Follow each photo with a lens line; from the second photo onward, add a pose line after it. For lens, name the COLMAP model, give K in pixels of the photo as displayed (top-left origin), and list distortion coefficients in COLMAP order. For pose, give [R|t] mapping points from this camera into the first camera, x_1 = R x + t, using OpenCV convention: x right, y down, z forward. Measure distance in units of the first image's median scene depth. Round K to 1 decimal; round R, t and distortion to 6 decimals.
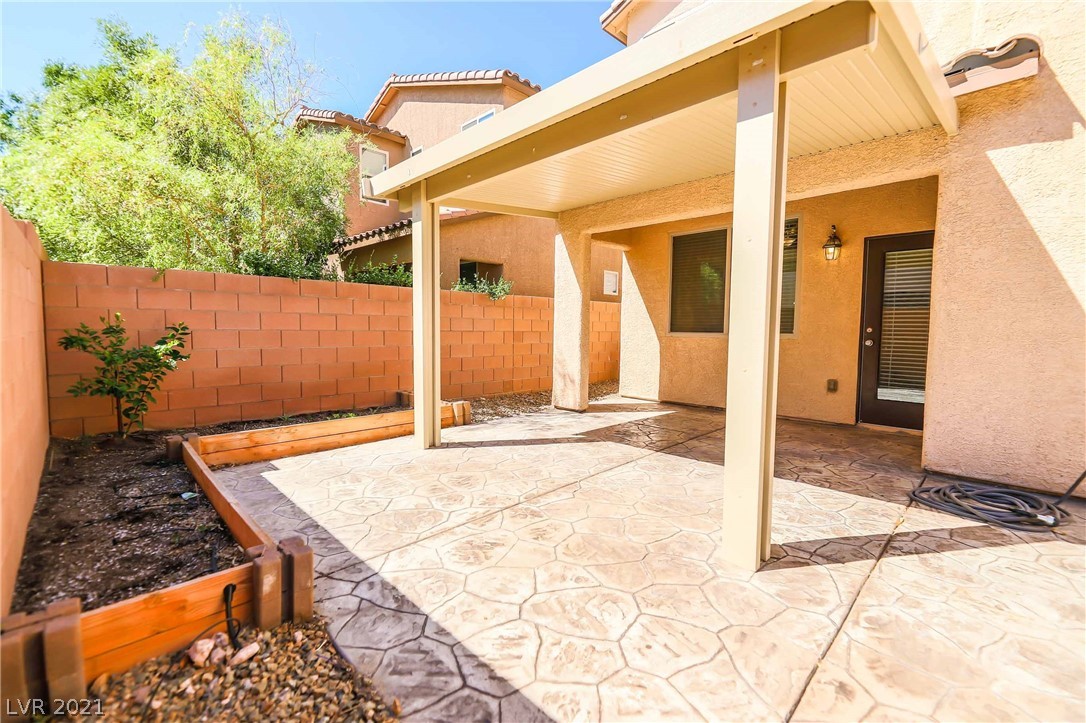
lens RADIAL K [[454.9, 0, 556.4], [0, 454.9, 355.5], [0, 0, 1]] dist [-0.003220, -0.000859]
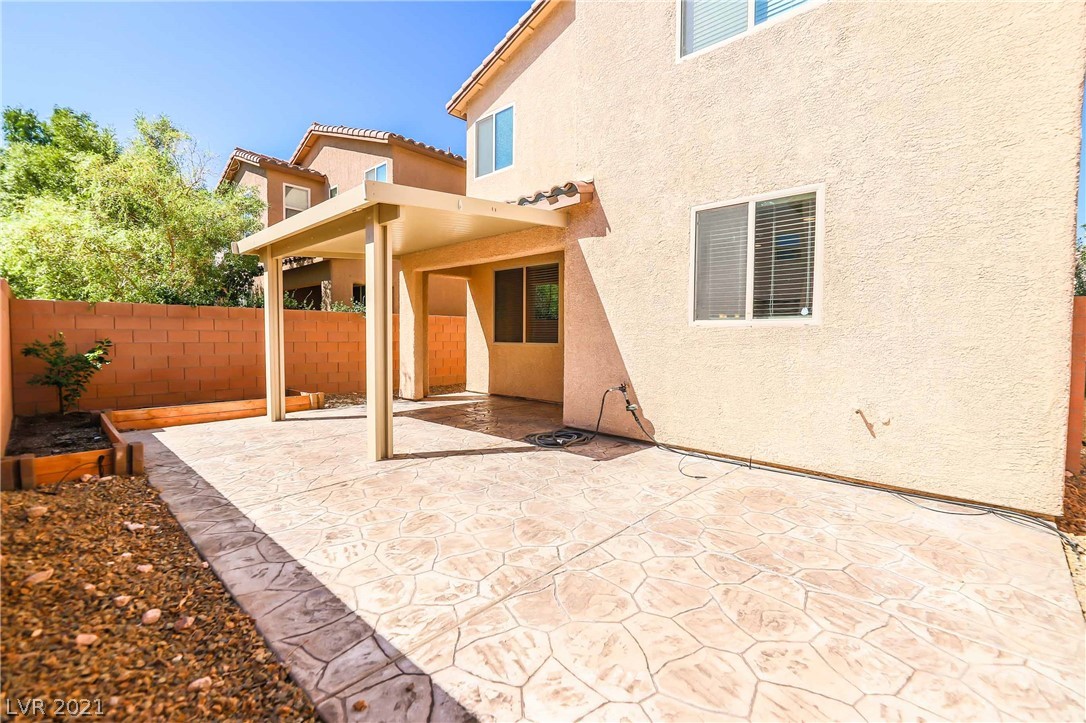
lens RADIAL K [[454.4, 0, 548.3], [0, 454.4, 355.2], [0, 0, 1]] dist [-0.003428, -0.000494]
pose [[0.999183, -0.006017, 0.039971, 0.598045], [0.006711, 0.999828, -0.017268, 0.019607], [-0.039860, 0.017522, 0.999052, -0.573371]]
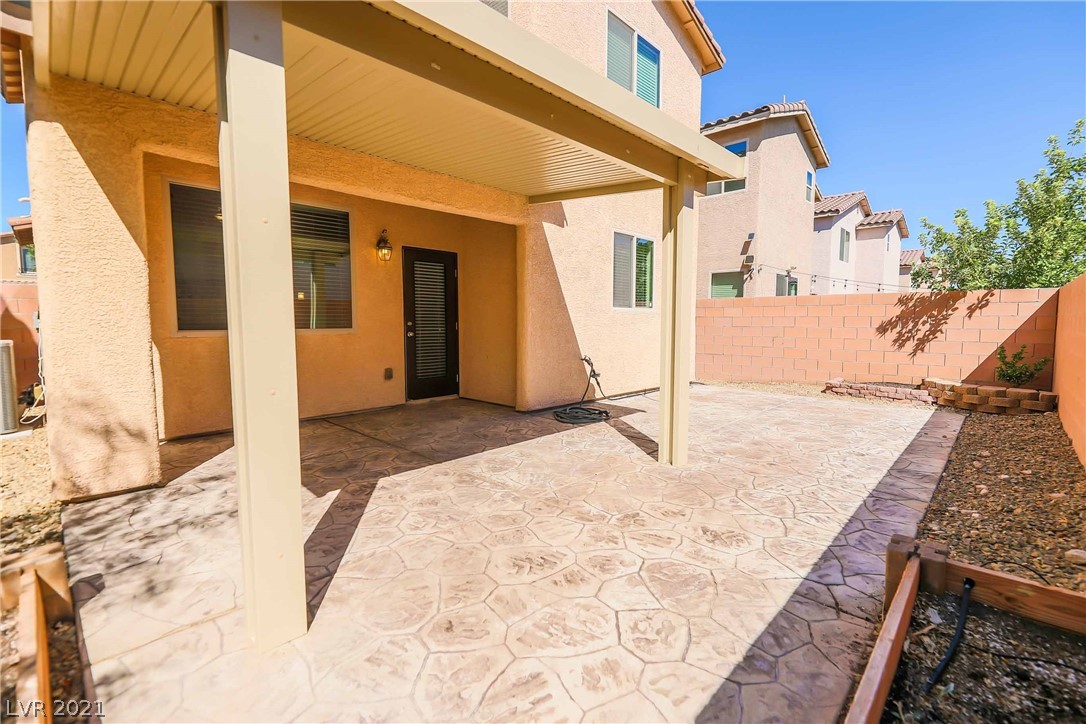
lens RADIAL K [[480.3, 0, 539.2], [0, 480.3, 355.6], [0, 0, 1]] dist [-0.000330, -0.000070]
pose [[0.003969, -0.085933, 0.996293, -0.744428], [0.059658, 0.994547, 0.085545, -0.074704], [-0.998211, 0.059098, 0.009074, 0.810556]]
